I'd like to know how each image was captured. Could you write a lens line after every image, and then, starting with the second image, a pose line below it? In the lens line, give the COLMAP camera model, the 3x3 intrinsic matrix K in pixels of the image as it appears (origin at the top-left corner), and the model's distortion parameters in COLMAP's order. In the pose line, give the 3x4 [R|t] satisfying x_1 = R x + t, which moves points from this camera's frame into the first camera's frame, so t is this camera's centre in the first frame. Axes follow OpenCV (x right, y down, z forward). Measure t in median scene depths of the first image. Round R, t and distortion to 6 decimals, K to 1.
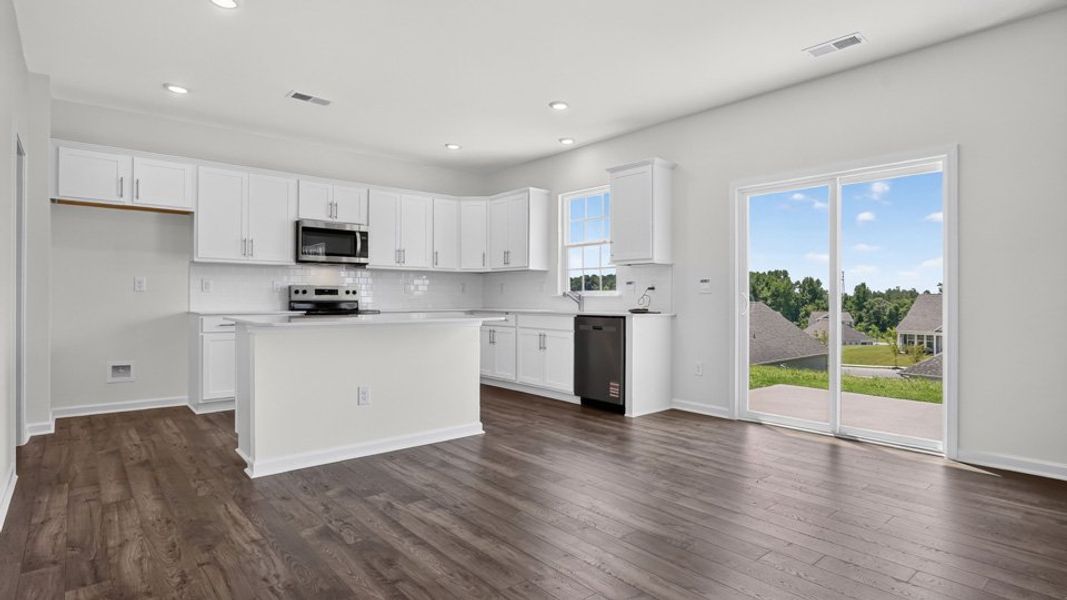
lens RADIAL K [[542.3, 0, 529.7], [0, 542.3, 295.2], [0, 0, 1]] dist [-0.006281, 0.002247]
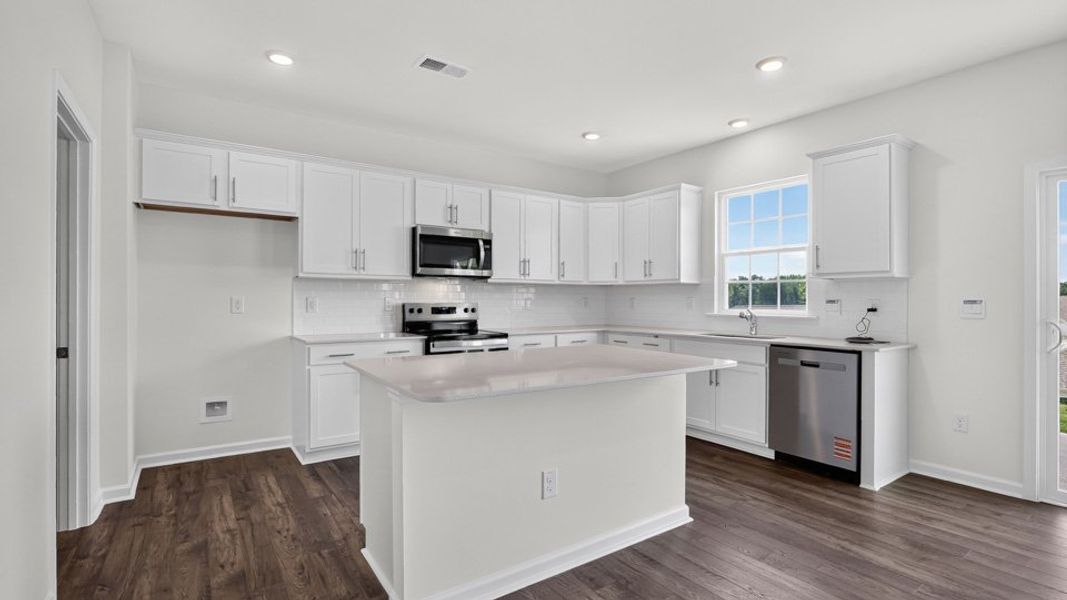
lens RADIAL K [[492.2, 0, 531.5], [0, 492.2, 297.6], [0, 0, 1]] dist [-0.011854, 0.003547]
pose [[0.995375, 0.000067, -0.096064, -0.188527], [0.000081, 0.999999, 0.001536, -0.031478], [0.096064, -0.001536, 0.995374, 0.278806]]
